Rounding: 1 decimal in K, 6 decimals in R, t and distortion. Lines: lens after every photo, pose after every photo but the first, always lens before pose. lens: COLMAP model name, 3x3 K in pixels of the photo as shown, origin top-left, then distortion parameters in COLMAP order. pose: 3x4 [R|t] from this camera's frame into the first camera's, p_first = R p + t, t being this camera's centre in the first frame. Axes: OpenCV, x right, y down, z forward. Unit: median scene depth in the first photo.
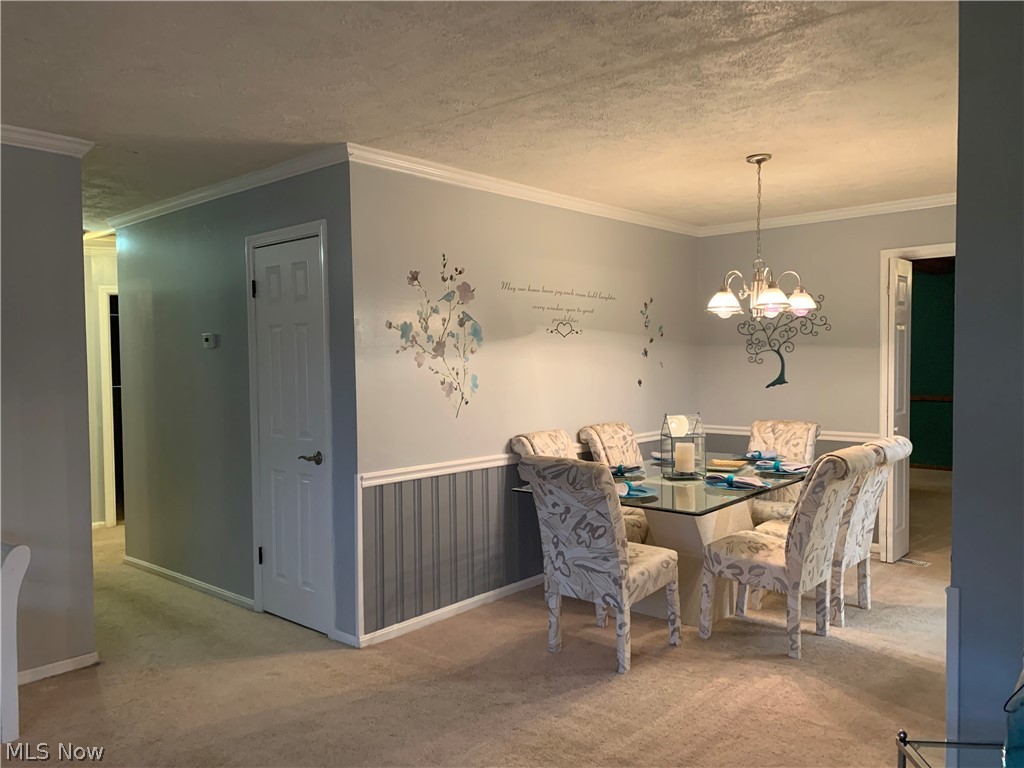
lens RADIAL K [[780.2, 0, 515.1], [0, 780.2, 385.0], [0, 0, 1]] dist [0.039927, -0.065914]
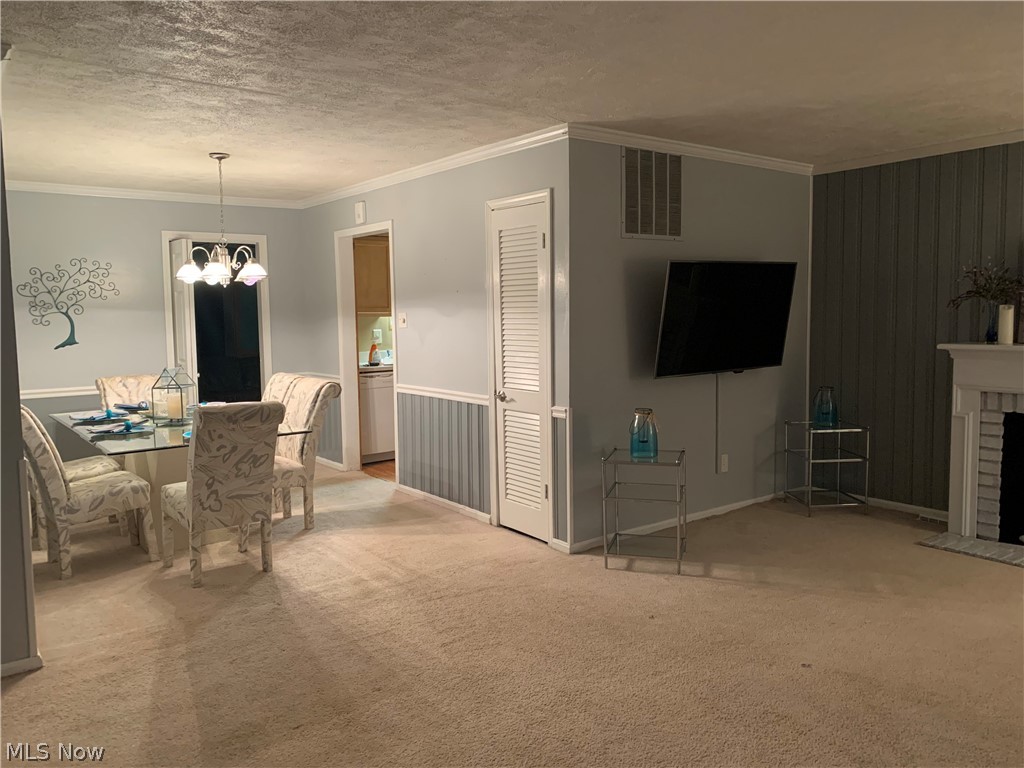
lens RADIAL K [[780.2, 0, 514.2], [0, 780.2, 374.1], [0, 0, 1]] dist [0.039927, -0.065914]
pose [[0.190989, -0.070849, 0.979032, -0.937389], [0.045405, 0.996962, 0.063288, -0.003179], [-0.980541, 0.032366, 0.193626, 0.357681]]
